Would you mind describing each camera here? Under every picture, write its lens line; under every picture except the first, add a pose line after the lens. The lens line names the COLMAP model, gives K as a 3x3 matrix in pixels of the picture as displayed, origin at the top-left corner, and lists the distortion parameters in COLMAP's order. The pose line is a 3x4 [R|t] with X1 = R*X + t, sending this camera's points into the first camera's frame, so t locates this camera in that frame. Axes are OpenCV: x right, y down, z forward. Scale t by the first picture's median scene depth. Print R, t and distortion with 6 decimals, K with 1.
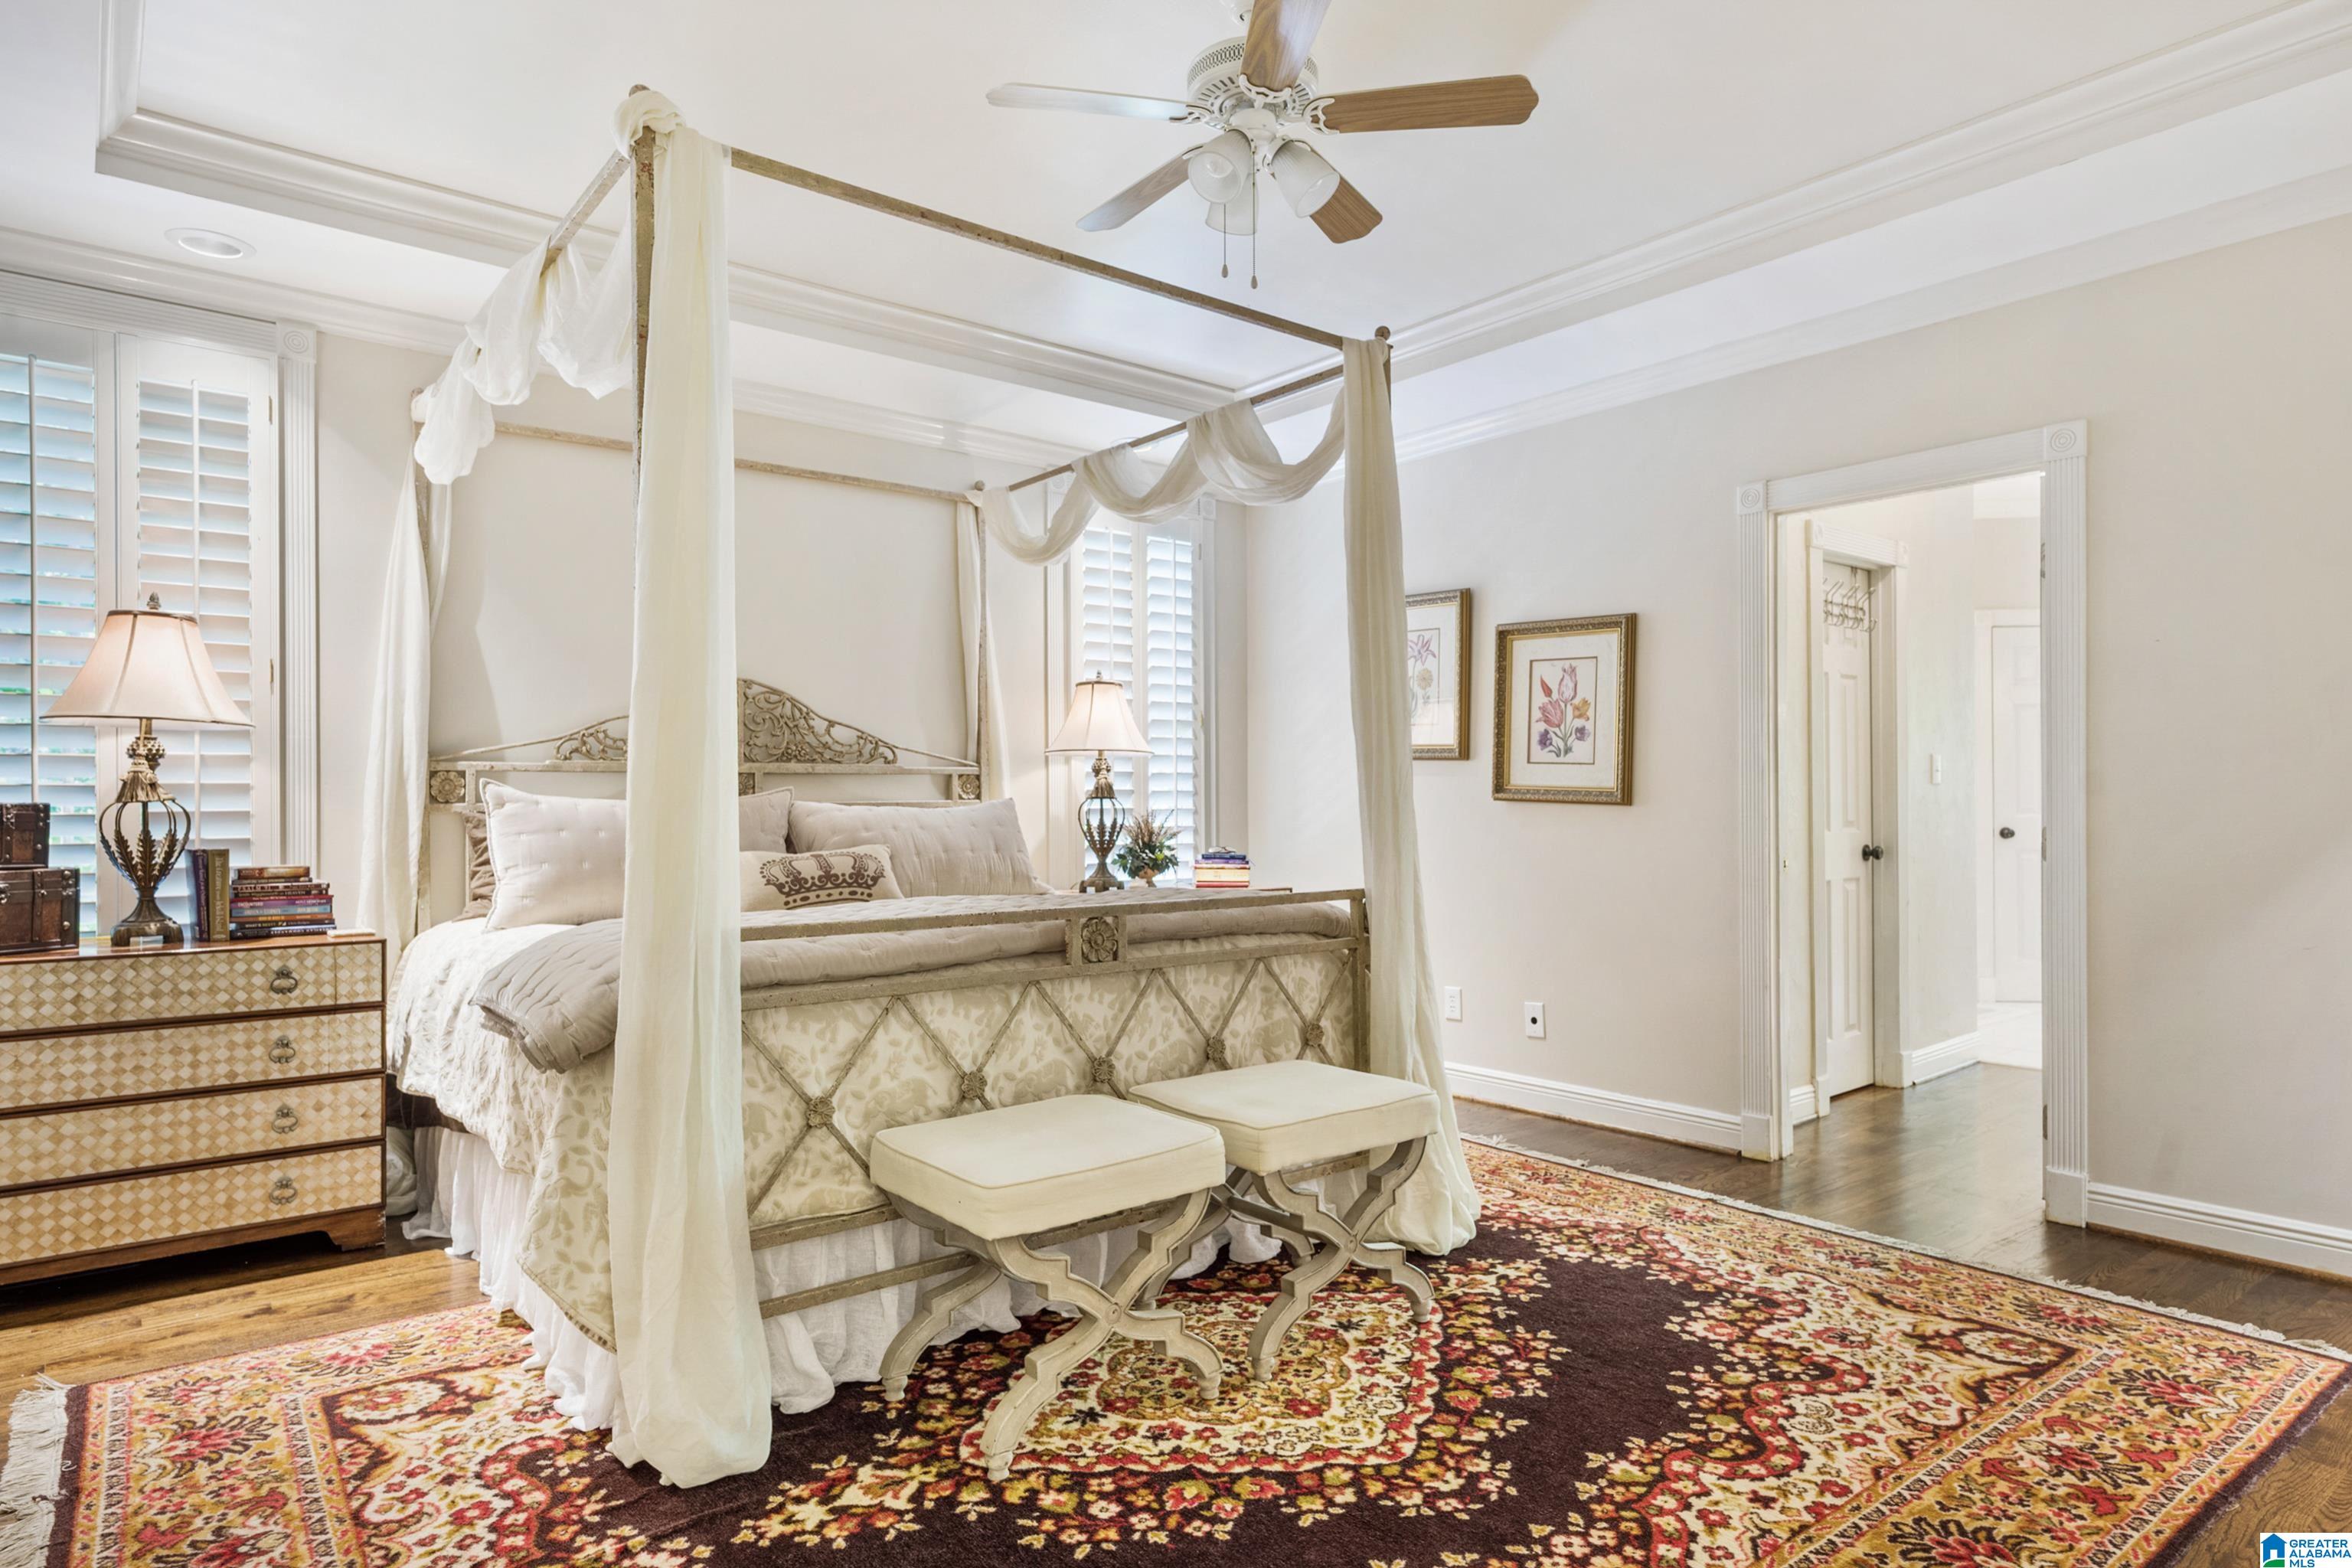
lens RADIAL K [[1342.9, 0, 1167.8], [0, 1342.9, 790.9], [0, 0, 1]] dist [0.002900, 0.000878]
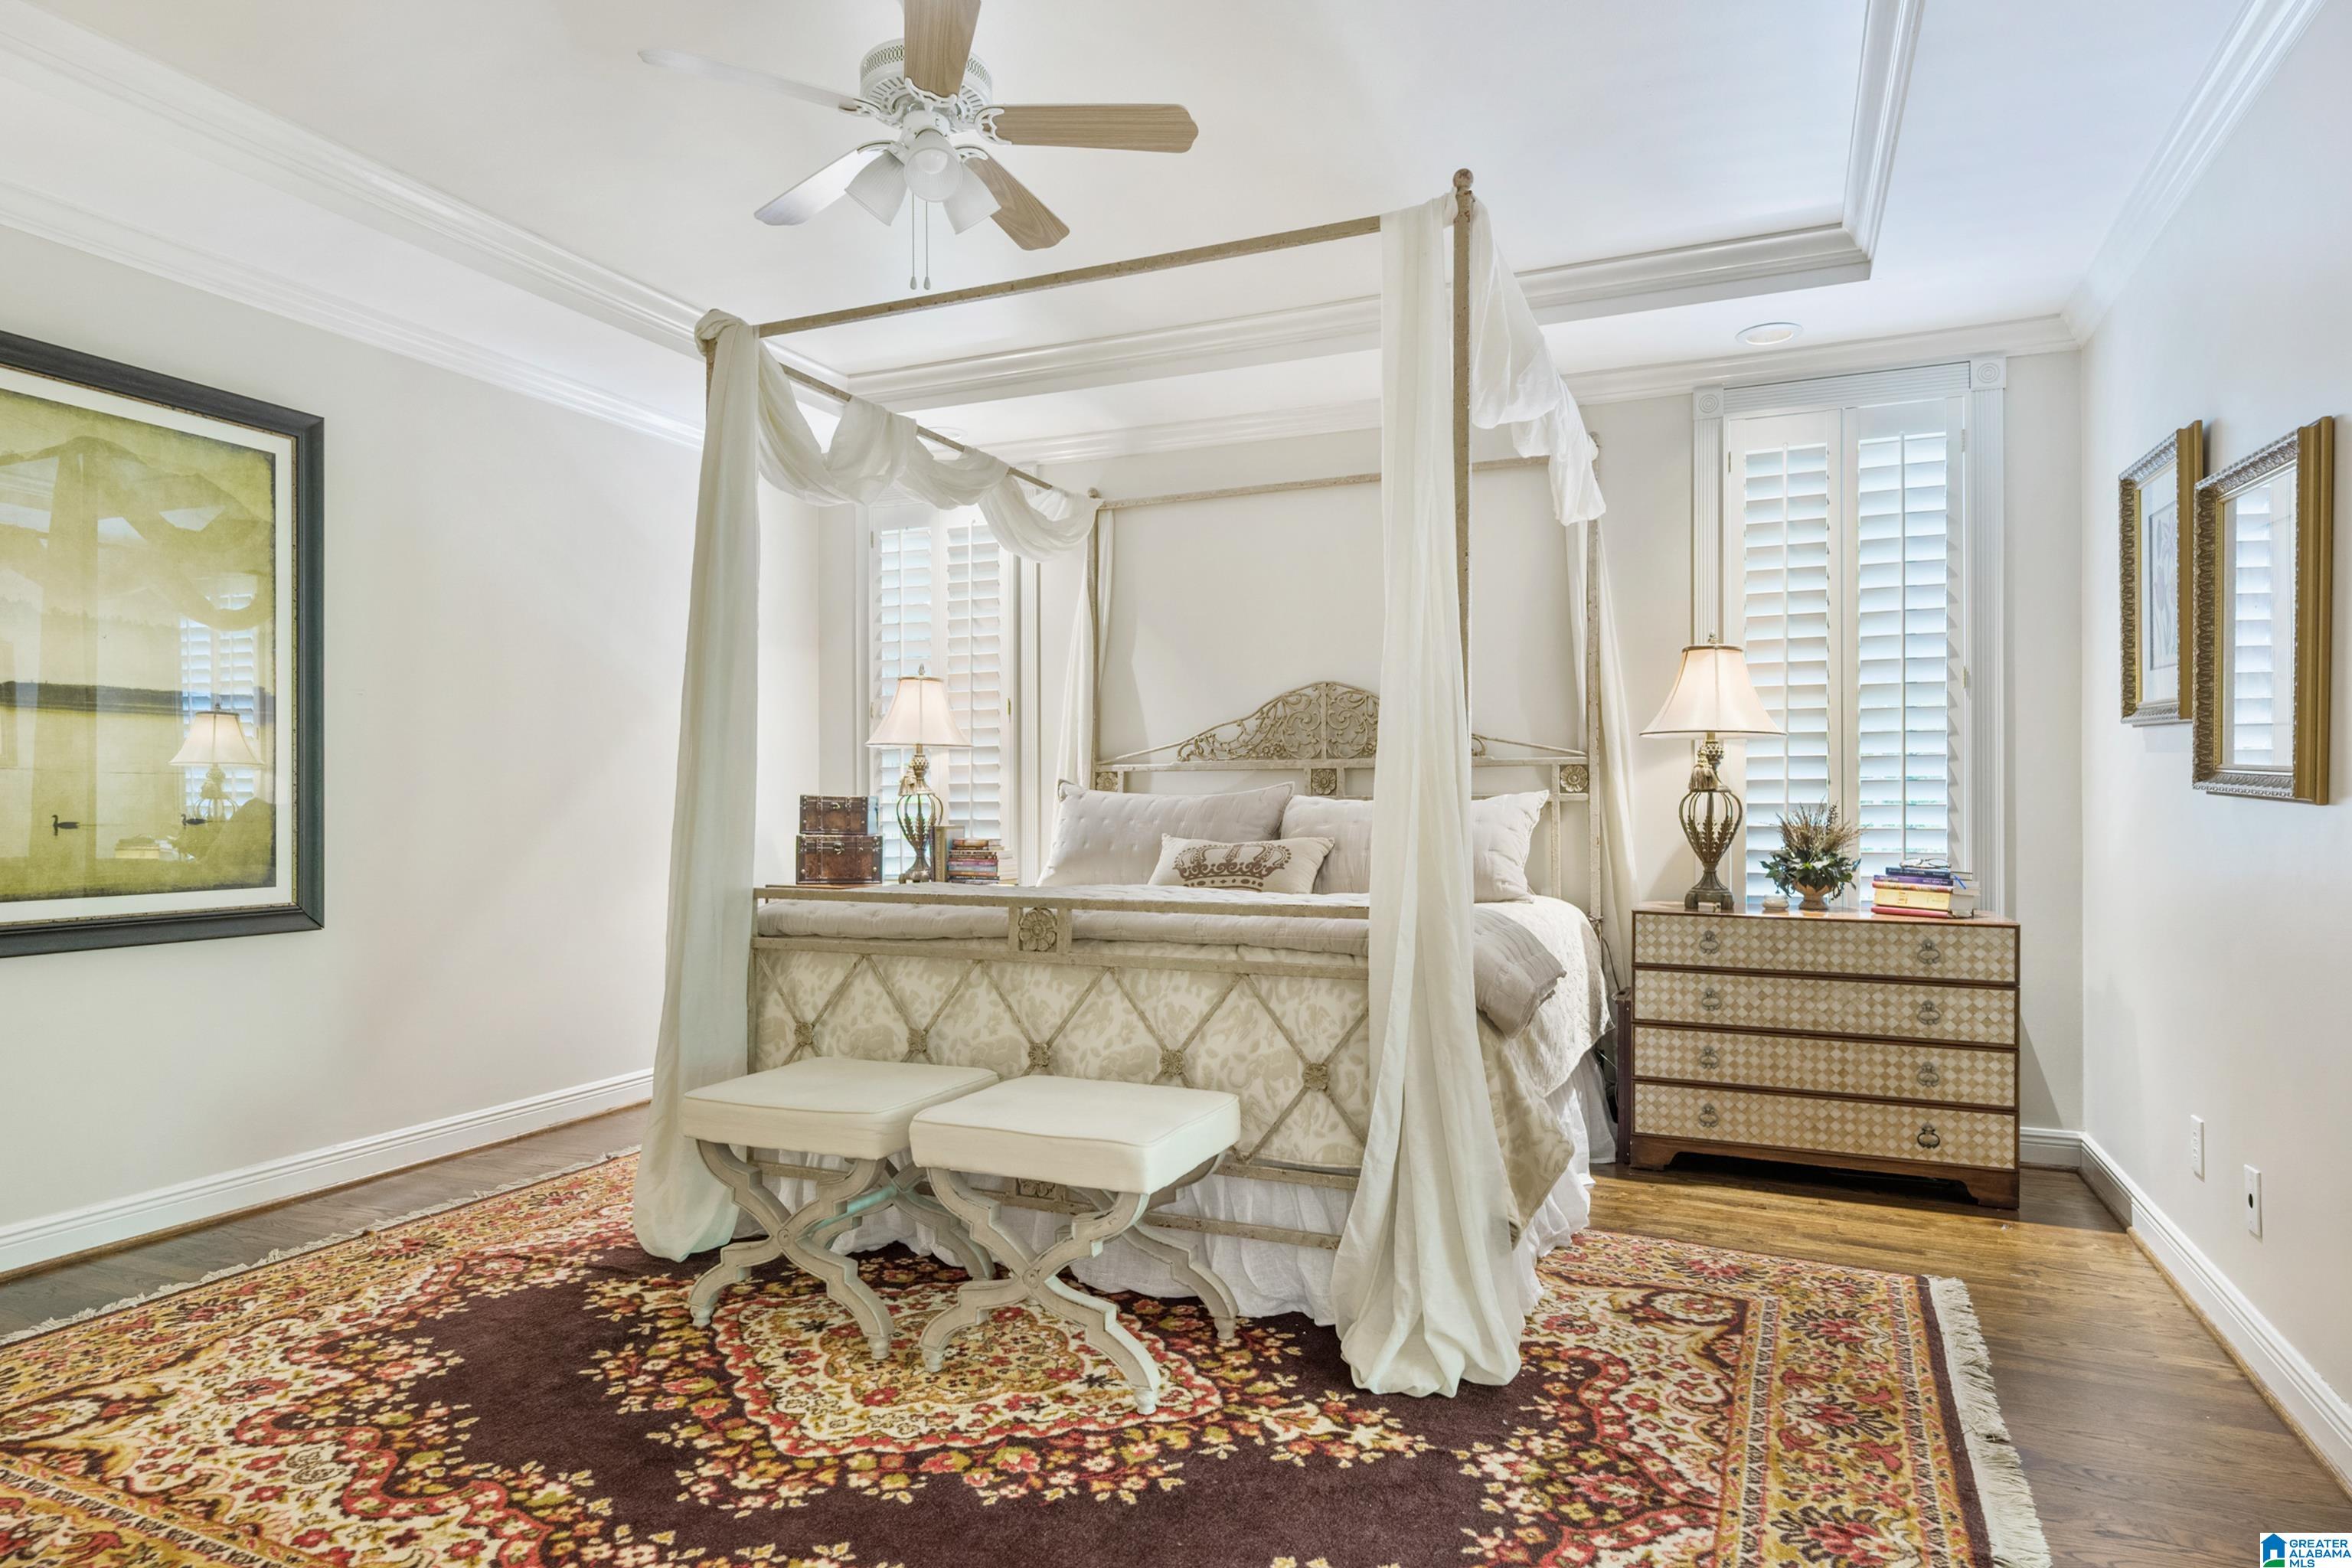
lens RADIAL K [[1342.9, 0, 1169.3], [0, 1342.9, 790.9], [0, 0, 1]] dist [0.002900, 0.000878]
pose [[0.464300, -0.002061, -0.885676, 0.973087], [0.008697, 0.999960, 0.002233, 0.001719], [0.885635, -0.008739, 0.464299, 0.642473]]
